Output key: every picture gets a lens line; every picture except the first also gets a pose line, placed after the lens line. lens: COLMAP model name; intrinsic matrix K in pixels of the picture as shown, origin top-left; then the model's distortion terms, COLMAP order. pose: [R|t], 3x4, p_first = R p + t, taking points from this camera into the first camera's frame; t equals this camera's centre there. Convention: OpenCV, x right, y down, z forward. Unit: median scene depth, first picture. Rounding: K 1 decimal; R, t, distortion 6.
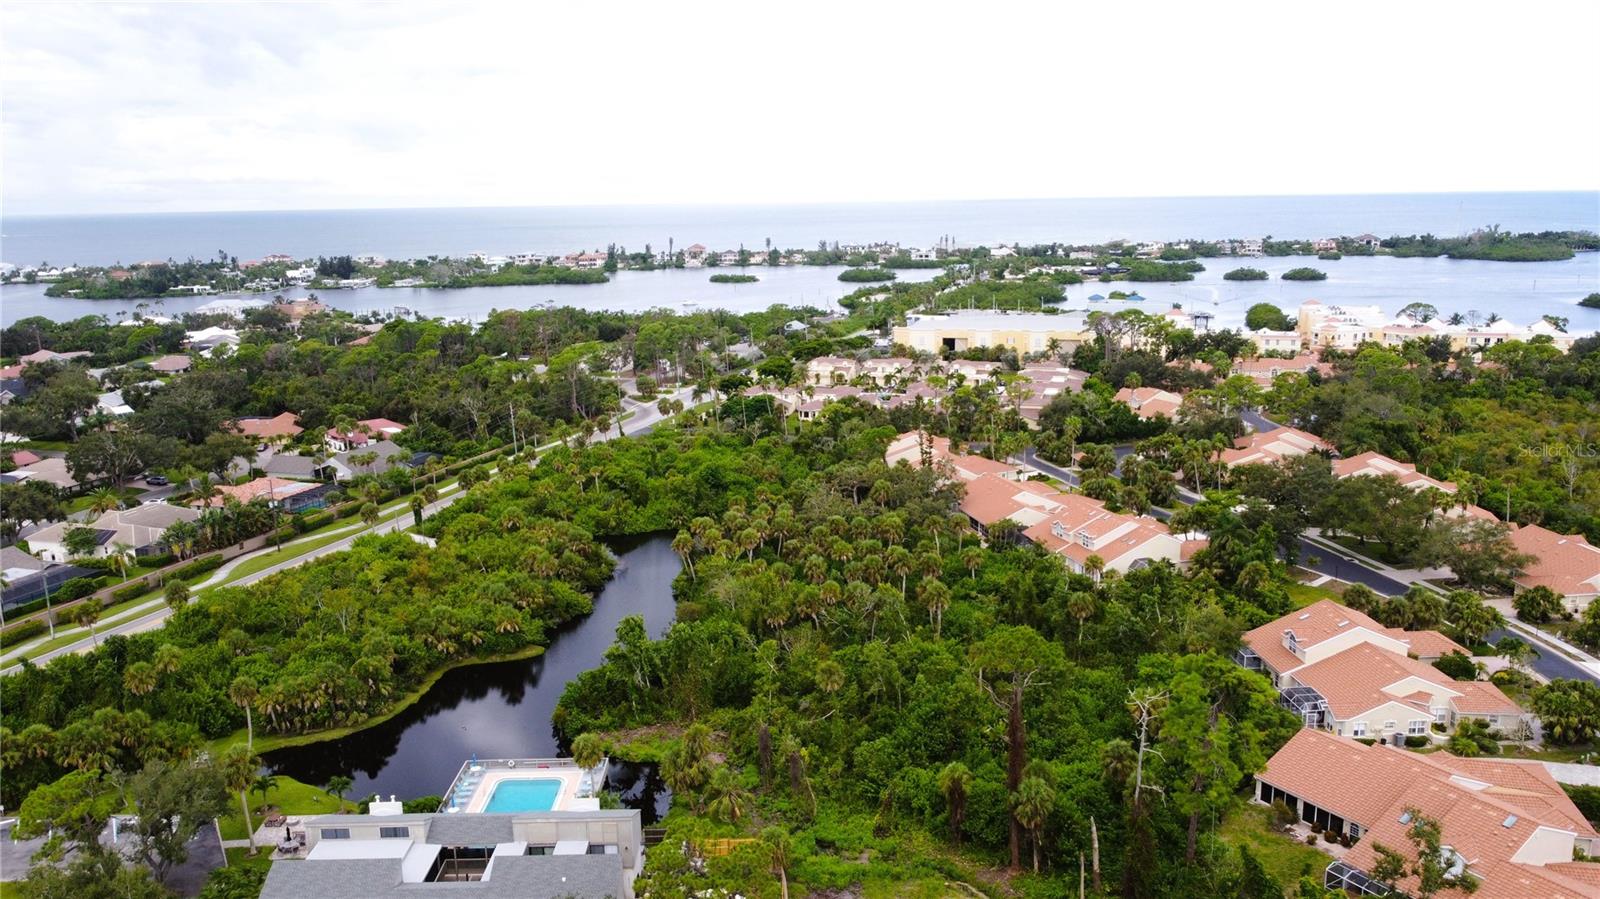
lens RADIAL K [[1174.3, 0, 800.0], [0, 1174.3, 449.5], [0, 0, 1]] dist [-0.005046, -0.004383]
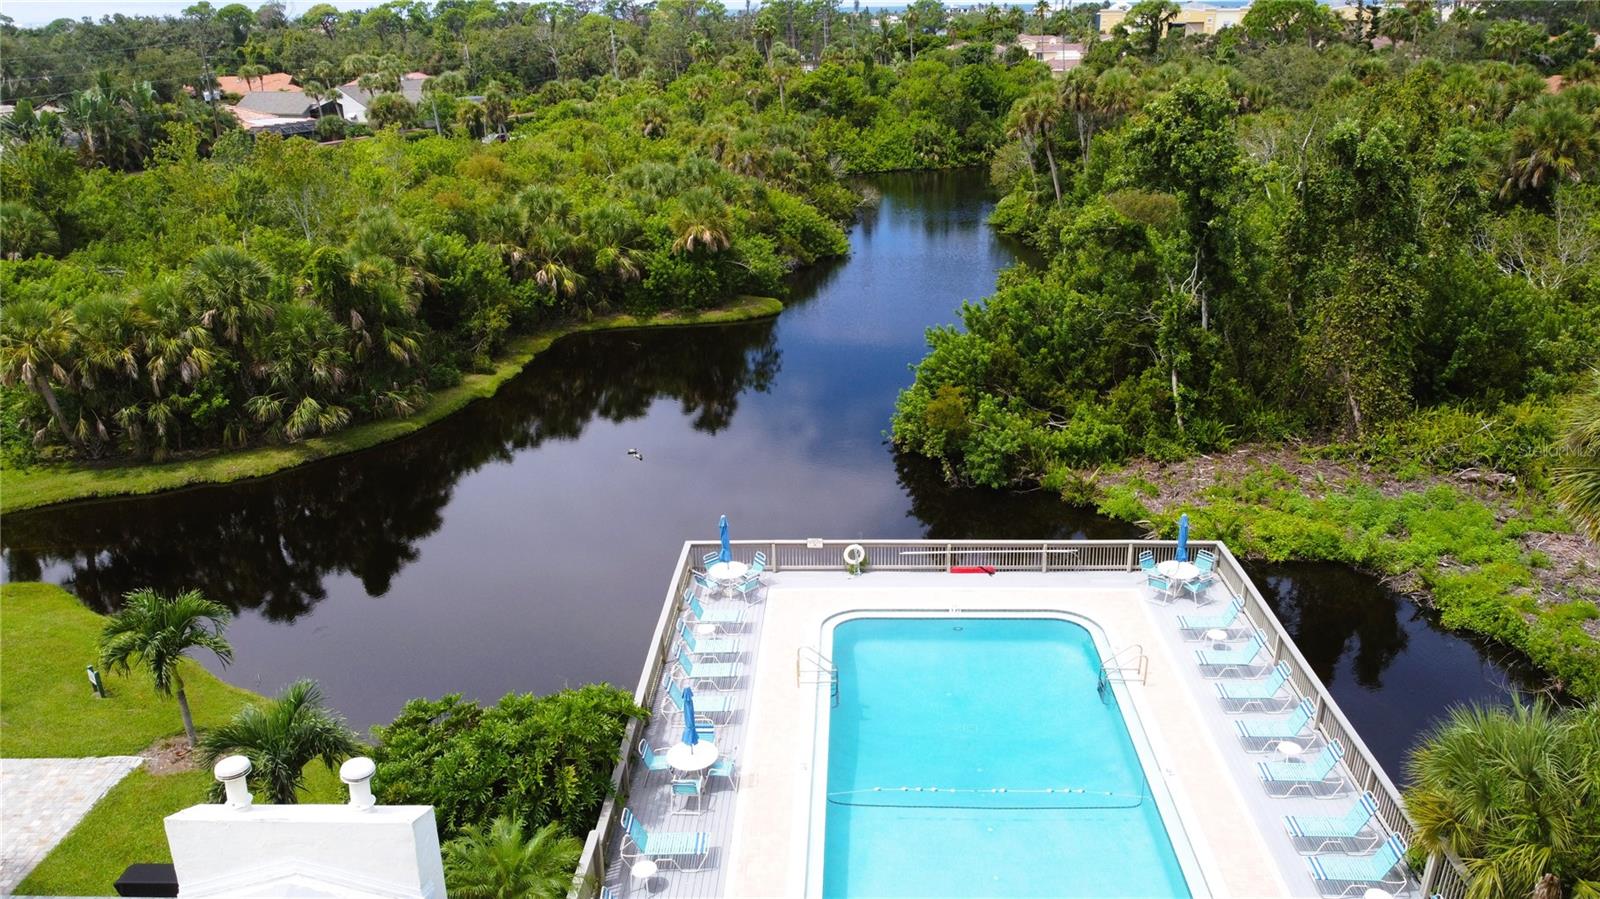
lens RADIAL K [[1217.8, 0, 800.0], [0, 1217.8, 449.5], [0, 0, 1]] dist [-0.001203, -0.002039]
pose [[0.998519, 0.015171, -0.052243, -0.217016], [-0.006987, 0.988138, 0.153412, 0.179266], [0.053950, -0.152820, 0.986780, 0.648710]]
